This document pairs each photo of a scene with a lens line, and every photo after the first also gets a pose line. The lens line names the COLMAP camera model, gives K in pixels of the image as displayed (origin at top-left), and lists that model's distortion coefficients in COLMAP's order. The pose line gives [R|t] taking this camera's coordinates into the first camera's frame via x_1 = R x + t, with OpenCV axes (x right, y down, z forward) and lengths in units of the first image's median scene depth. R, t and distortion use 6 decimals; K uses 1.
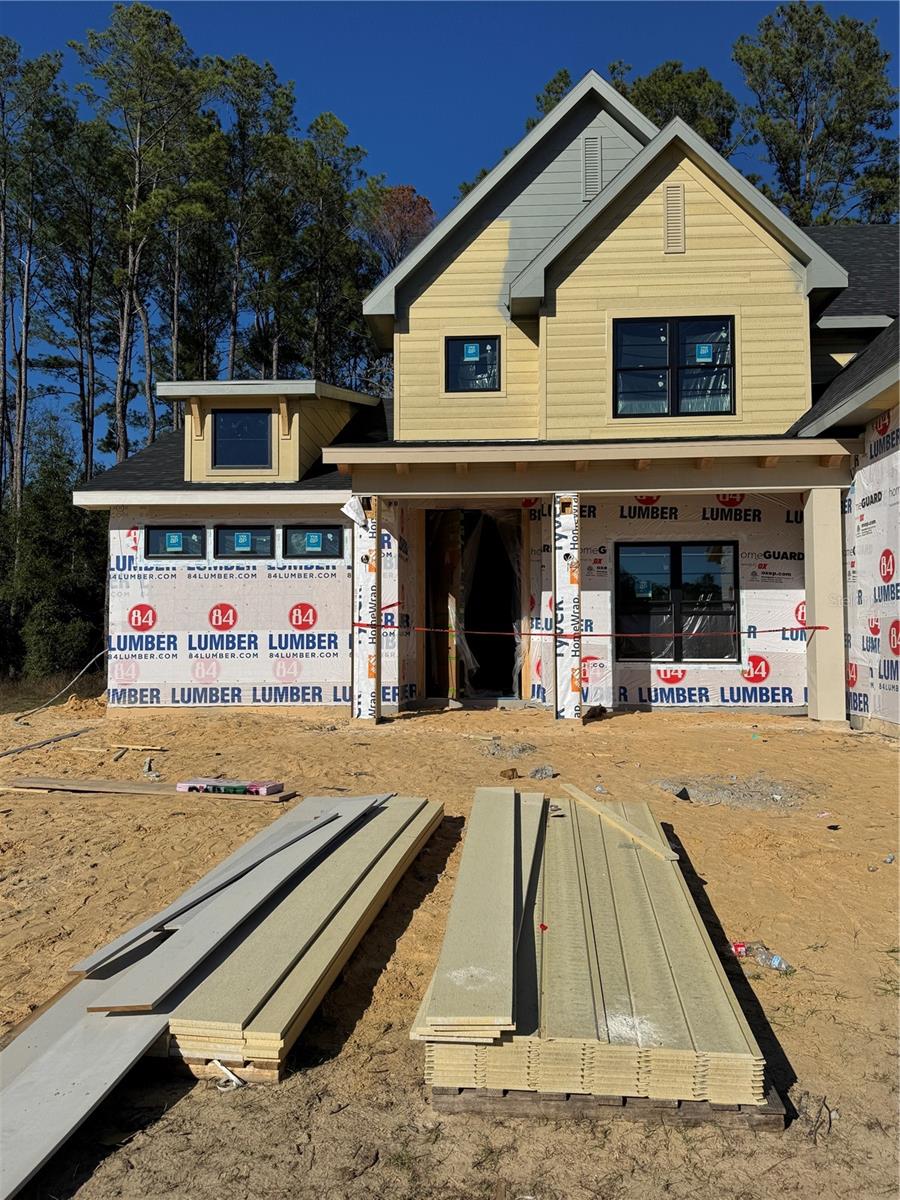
lens RADIAL K [[915.0, 0, 450.0], [0, 915.0, 600.0], [0, 0, 1]] dist [0.091149, -0.127633]
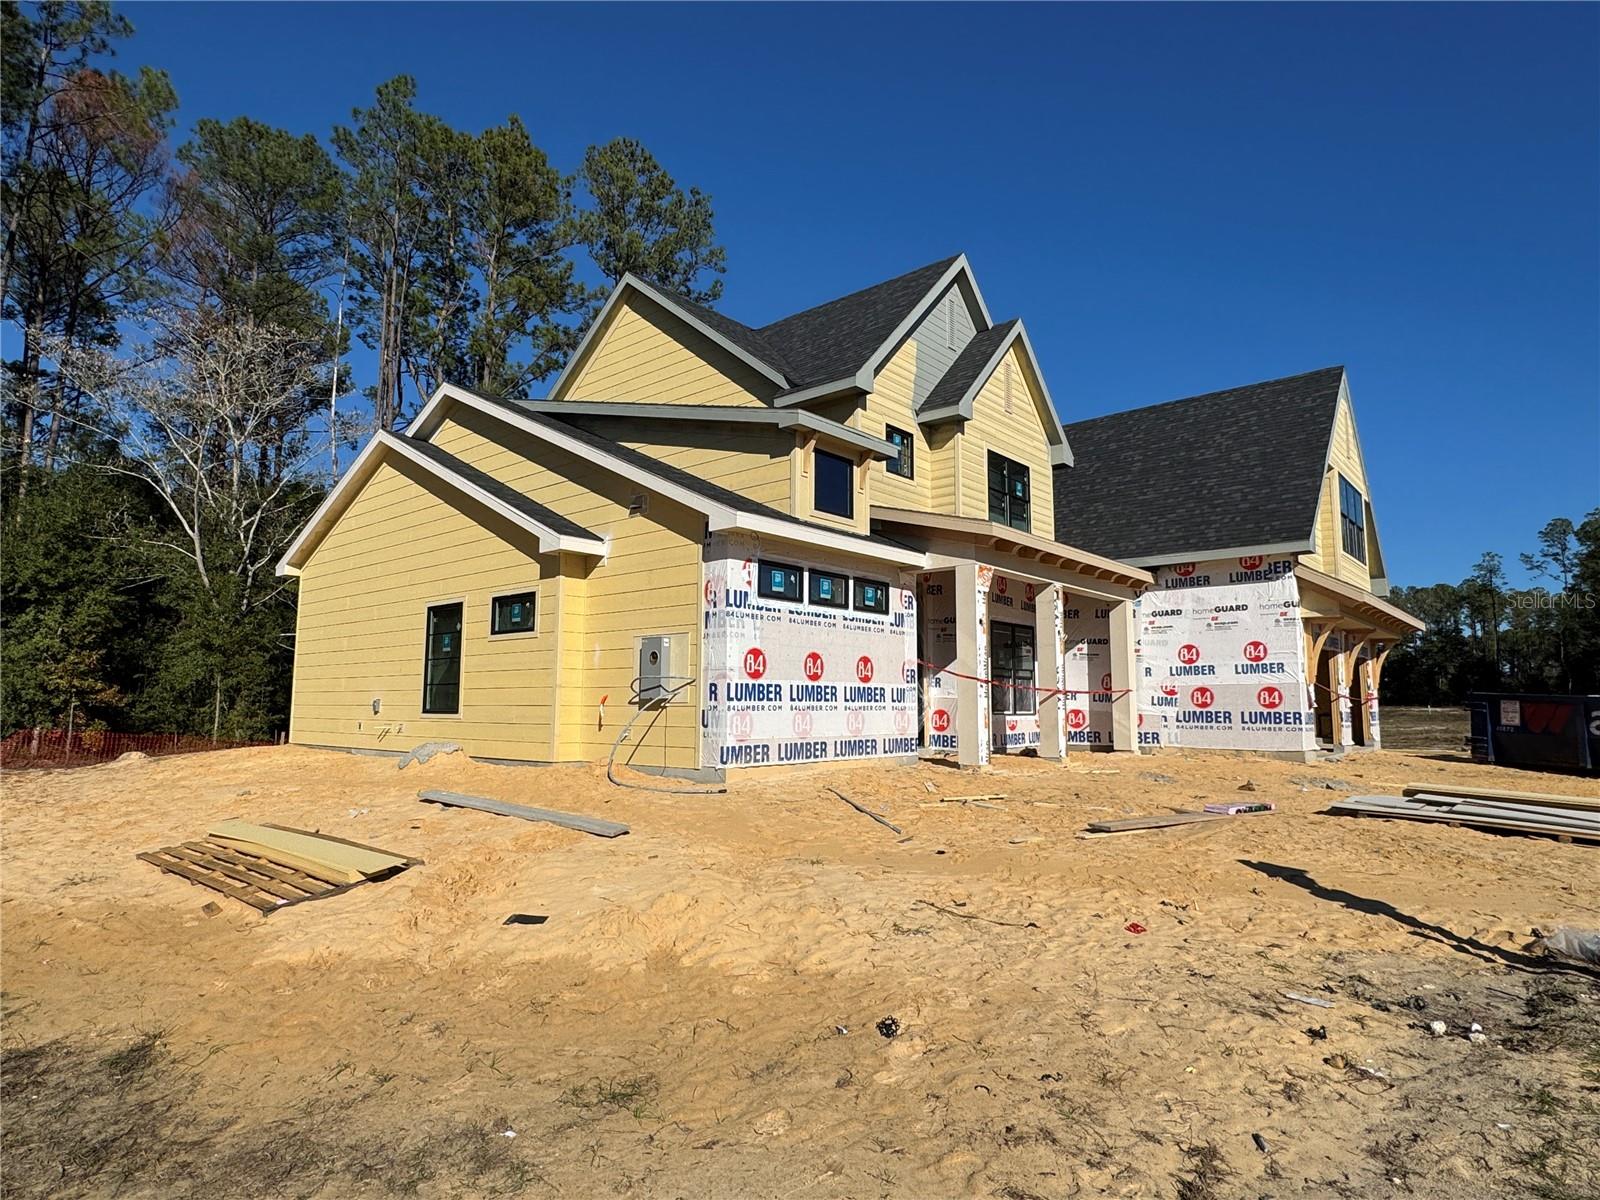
lens RADIAL K [[903.1, 0, 800.0], [0, 903.1, 600.0], [0, 0, 1]] dist [0.002163, 0.000524]
pose [[0.610482, 0.098418, 0.785892, -0.976898], [-0.045628, 0.994972, -0.089158, 0.033388], [-0.790715, 0.018571, 0.611903, 0.440221]]
